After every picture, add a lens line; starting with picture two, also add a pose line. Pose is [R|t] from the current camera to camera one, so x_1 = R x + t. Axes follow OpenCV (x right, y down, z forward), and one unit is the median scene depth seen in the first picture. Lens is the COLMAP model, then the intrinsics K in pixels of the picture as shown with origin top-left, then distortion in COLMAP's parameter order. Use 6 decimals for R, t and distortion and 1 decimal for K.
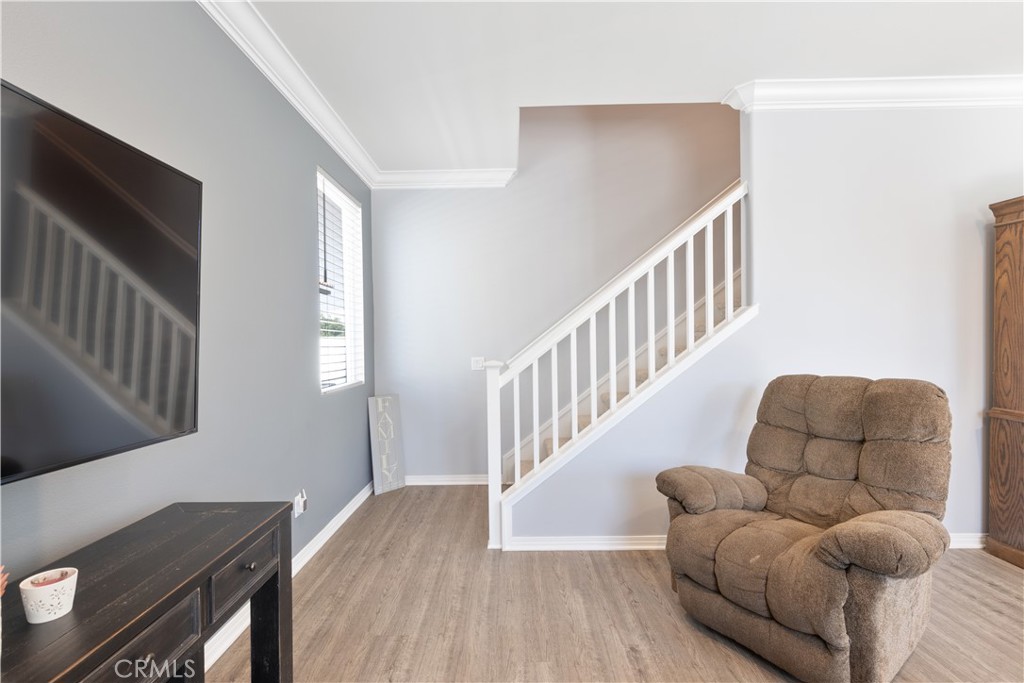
lens RADIAL K [[470.1, 0, 512.0], [0, 470.1, 341.5], [0, 0, 1]] dist [0.001041, 0.000115]
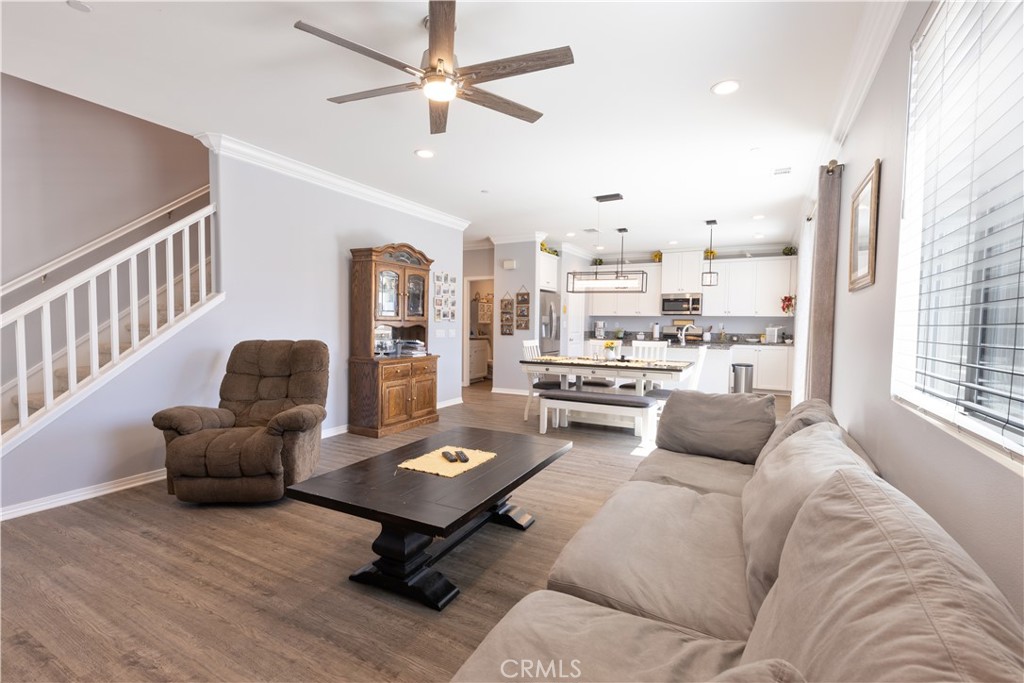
lens RADIAL K [[457.3, 0, 508.8], [0, 457.3, 343.3], [0, 0, 1]] dist [0.000758, -0.000020]
pose [[0.471552, -0.021983, 0.881564, -0.358428], [-0.011778, 0.999443, 0.031222, 0.025623], [-0.881760, -0.025106, 0.471031, -0.502137]]
